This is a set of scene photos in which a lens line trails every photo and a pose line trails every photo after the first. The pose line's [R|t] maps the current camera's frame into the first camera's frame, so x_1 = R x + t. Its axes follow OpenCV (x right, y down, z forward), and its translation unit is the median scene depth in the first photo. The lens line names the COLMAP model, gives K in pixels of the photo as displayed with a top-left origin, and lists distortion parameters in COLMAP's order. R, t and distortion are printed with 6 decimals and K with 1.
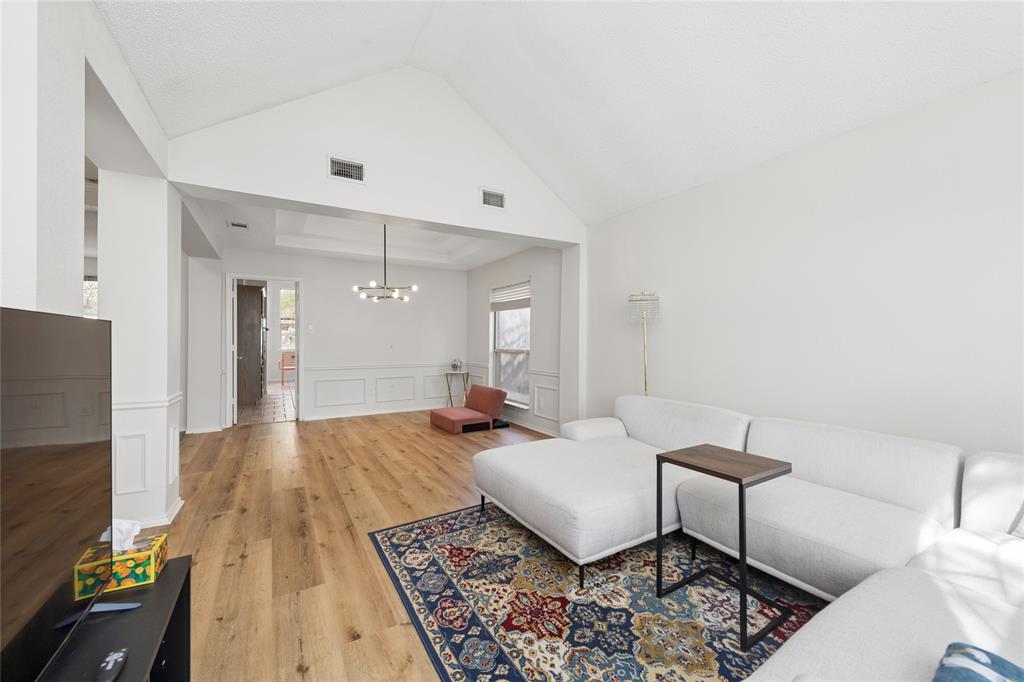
lens RADIAL K [[402.0, 0, 517.0], [0, 402.0, 339.0], [0, 0, 1]] dist [0.011890, -0.002130]
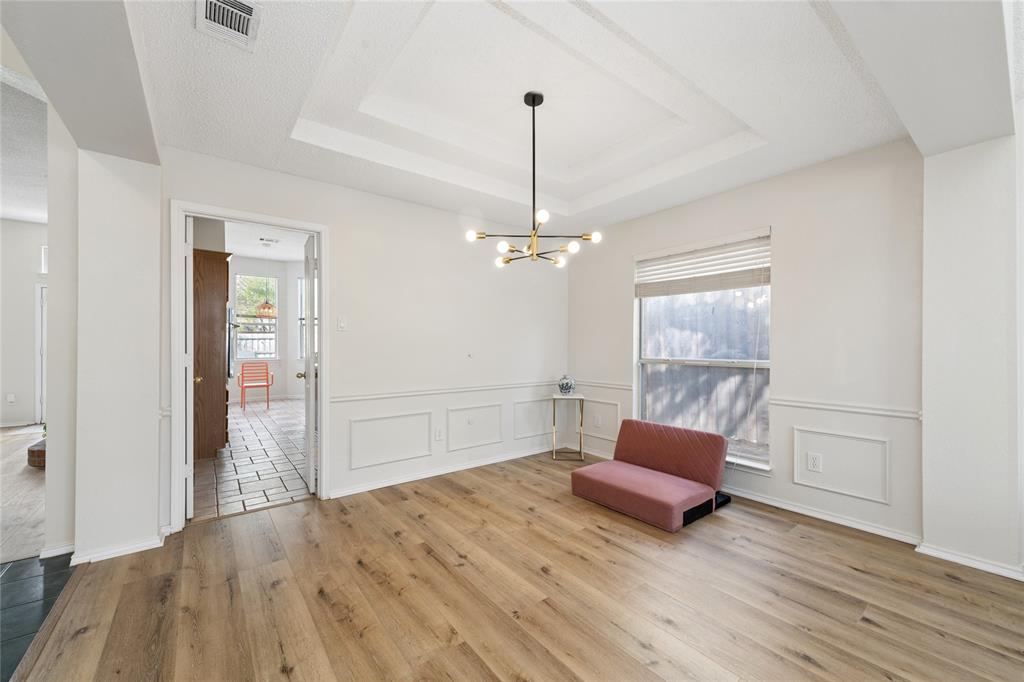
lens RADIAL K [[402.0, 0, 513.3], [0, 402.0, 343.4], [0, 0, 1]] dist [0.011890, -0.002130]
pose [[0.993582, 0.000714, 0.113112, -0.379774], [-0.000610, 0.999999, -0.000959, 0.002503], [-0.113112, 0.000884, 0.993582, 0.489705]]
